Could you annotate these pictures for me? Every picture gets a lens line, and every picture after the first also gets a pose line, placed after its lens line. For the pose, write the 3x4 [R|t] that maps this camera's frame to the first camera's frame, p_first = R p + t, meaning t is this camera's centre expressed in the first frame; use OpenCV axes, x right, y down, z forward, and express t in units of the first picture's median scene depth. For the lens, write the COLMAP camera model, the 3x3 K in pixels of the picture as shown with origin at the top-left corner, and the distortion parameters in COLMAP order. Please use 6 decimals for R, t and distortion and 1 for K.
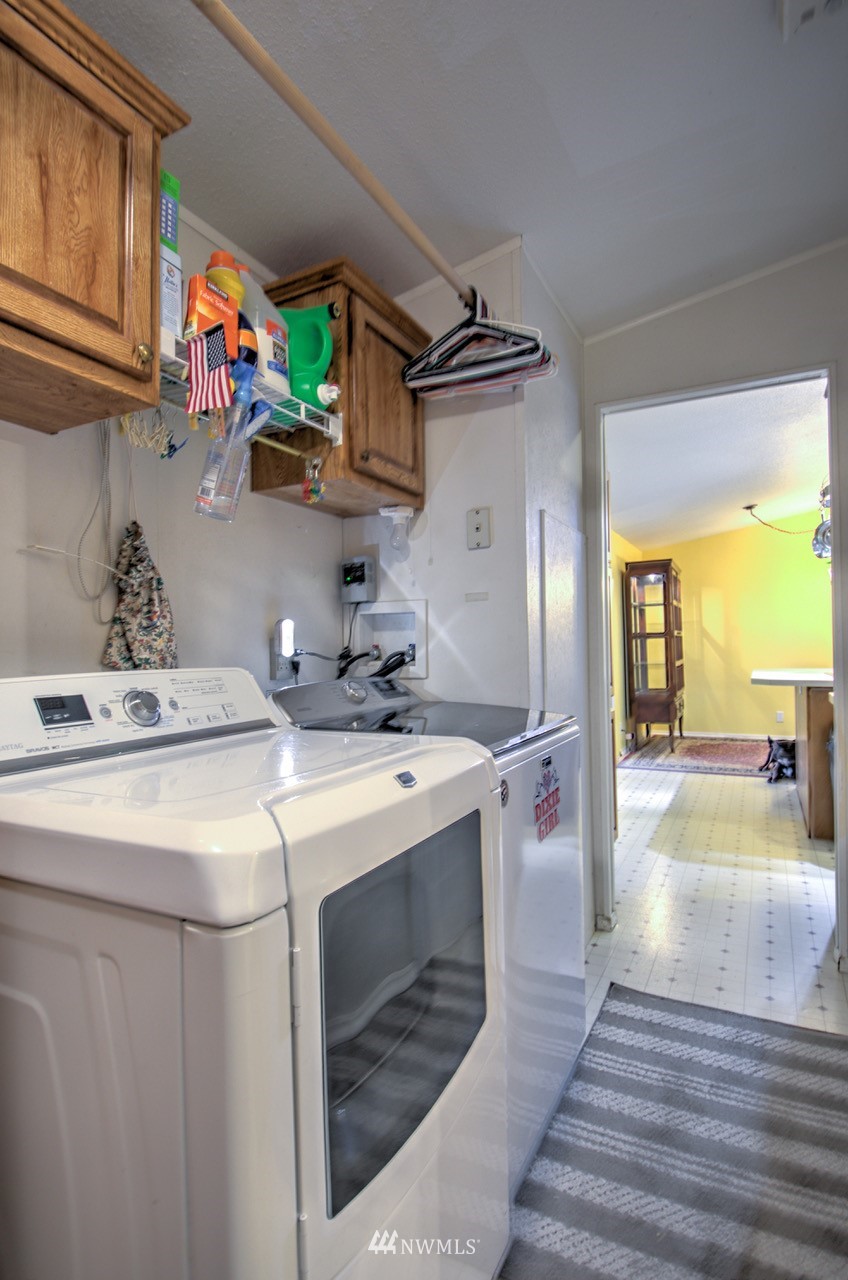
lens RADIAL K [[668.0, 0, 420.2], [0, 668.0, 638.7], [0, 0, 1]] dist [-0.007204, -0.000914]
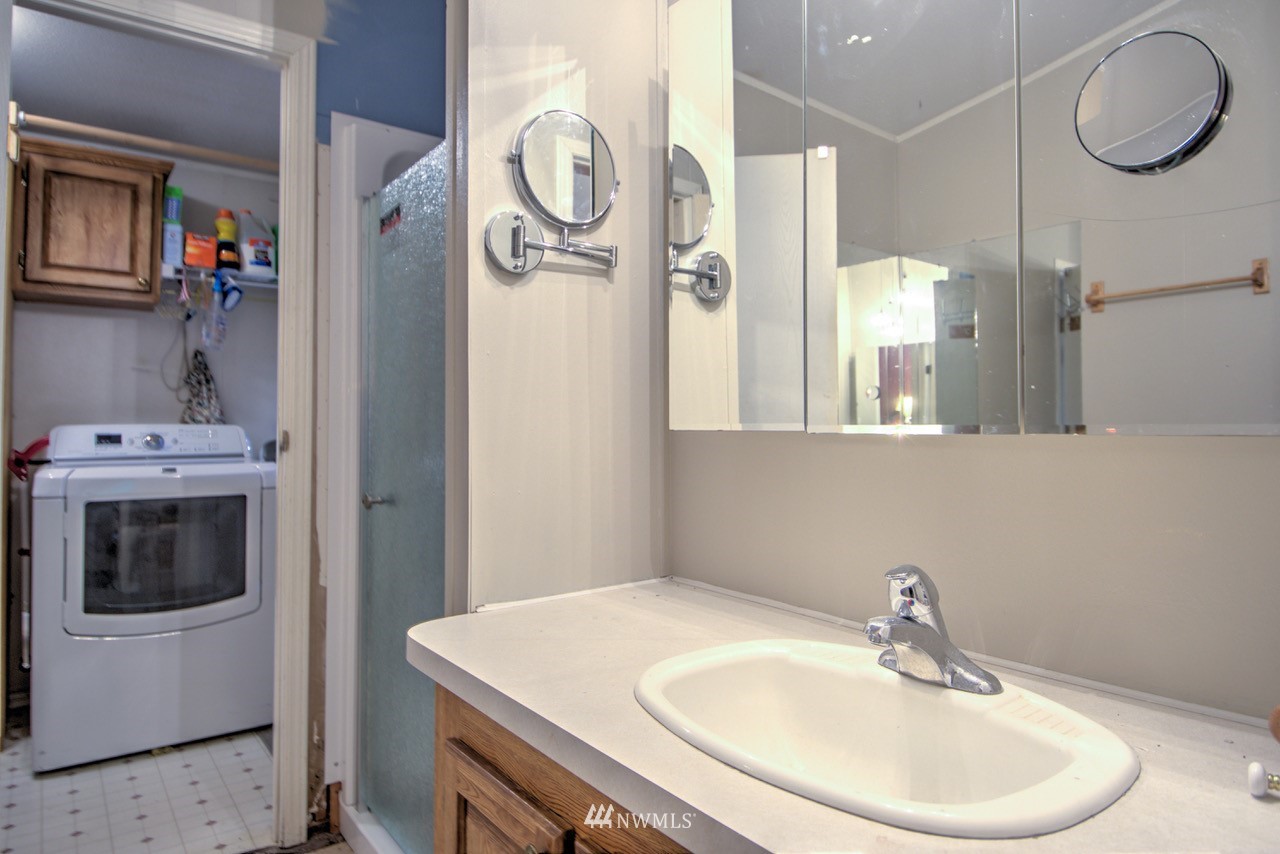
lens RADIAL K [[769.6, 0, 641.7], [0, 769.6, 423.4], [0, 0, 1]] dist [0.006429, 0.000808]
pose [[0.904961, 0.014930, -0.425232, 2.057559], [-0.008671, 0.999824, 0.016650, -0.011809], [0.425406, -0.011381, 0.904931, -0.595676]]
